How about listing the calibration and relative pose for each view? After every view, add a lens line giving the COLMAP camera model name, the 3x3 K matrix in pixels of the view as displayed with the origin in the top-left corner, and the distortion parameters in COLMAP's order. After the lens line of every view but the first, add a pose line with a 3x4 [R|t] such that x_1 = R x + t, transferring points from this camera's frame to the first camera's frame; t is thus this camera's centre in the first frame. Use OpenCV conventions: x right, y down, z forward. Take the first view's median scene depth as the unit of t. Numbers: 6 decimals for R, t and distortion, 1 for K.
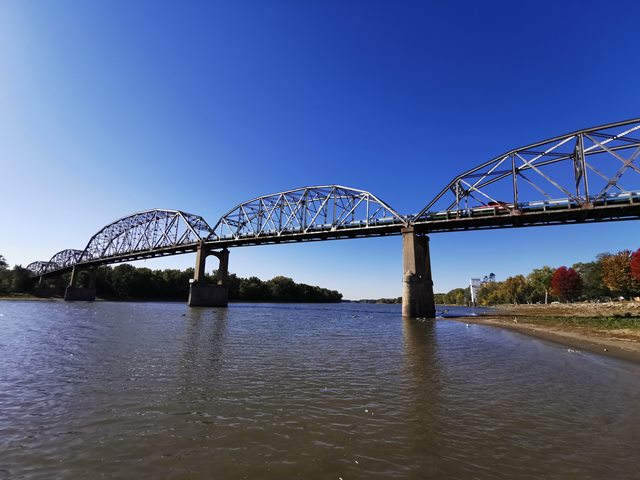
lens RADIAL K [[295.2, 0, 319.2], [0, 295.2, 245.6], [0, 0, 1]] dist [-0.004883, 0.009246]
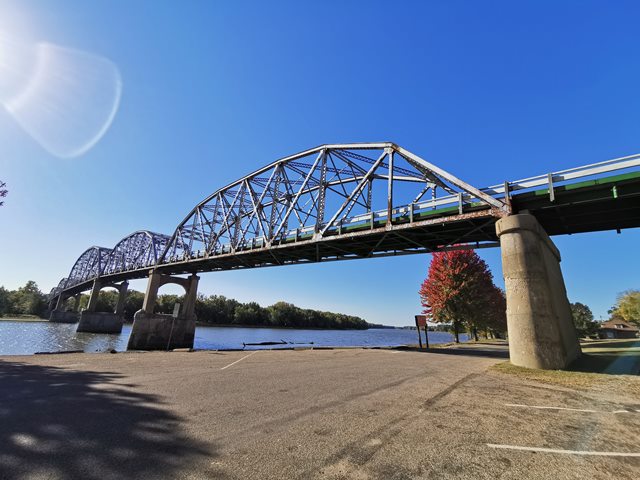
lens RADIAL K [[296.3, 0, 319.4], [0, 296.3, 245.8], [0, 0, 1]] dist [-0.008829, 0.012367]
pose [[0.987150, -0.015852, -0.159008, 0.703430], [0.003375, 0.996913, -0.078438, -0.038428], [0.159761, 0.076893, 0.984156, -0.032047]]
